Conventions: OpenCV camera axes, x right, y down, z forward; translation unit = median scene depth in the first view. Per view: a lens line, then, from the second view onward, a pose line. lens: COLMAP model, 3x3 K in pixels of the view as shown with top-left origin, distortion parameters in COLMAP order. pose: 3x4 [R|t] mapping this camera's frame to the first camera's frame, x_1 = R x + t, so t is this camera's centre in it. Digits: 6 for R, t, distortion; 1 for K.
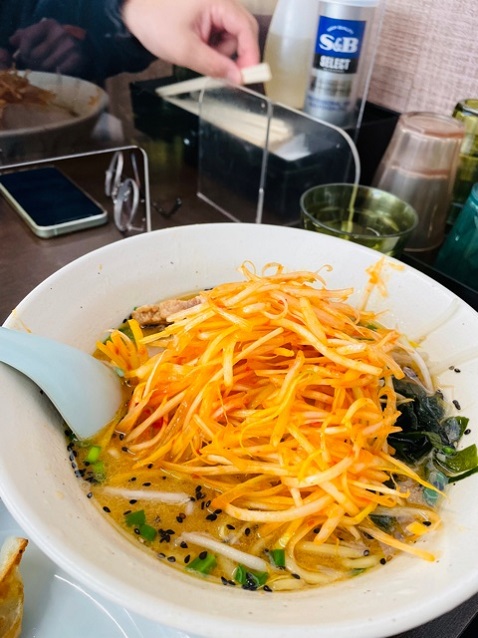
lens RADIAL K [[494.5, 0, 246.7], [0, 494.5, 317.2], [0, 0, 1]] dist [0.098270, -0.137964]
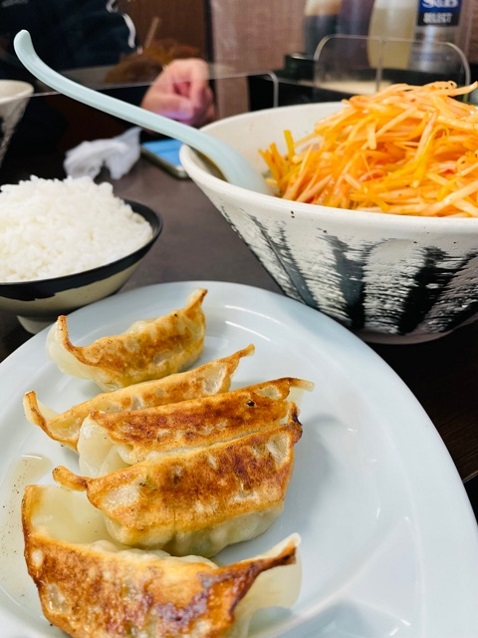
lens RADIAL K [[494.5, 0, 246.7], [0, 494.5, 317.2], [0, 0, 1]] dist [0.098270, -0.137964]
pose [[0.984401, -0.012525, -0.175495, -0.127203], [-0.007811, 0.993368, -0.114713, 0.672585], [0.175768, 0.114294, 0.977774, -0.186698]]
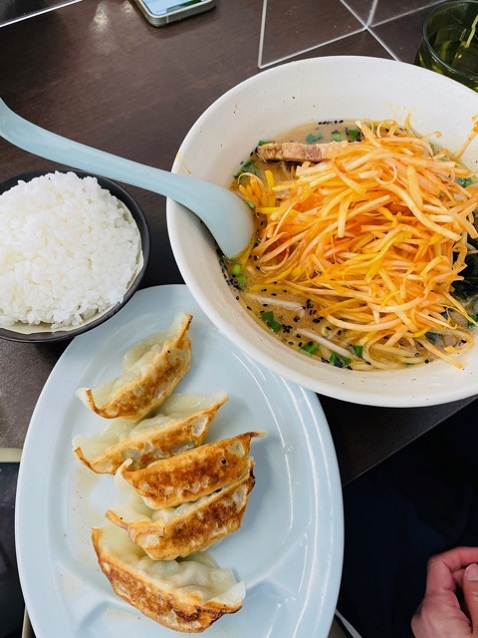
lens RADIAL K [[494.5, 0, 246.7], [0, 494.5, 317.2], [0, 0, 1]] dist [0.098270, -0.137964]
pose [[0.989151, 0.121417, -0.082694, -0.150030], [-0.069224, 0.881746, 0.466617, -0.282509], [0.129571, -0.455830, 0.880585, -0.326798]]
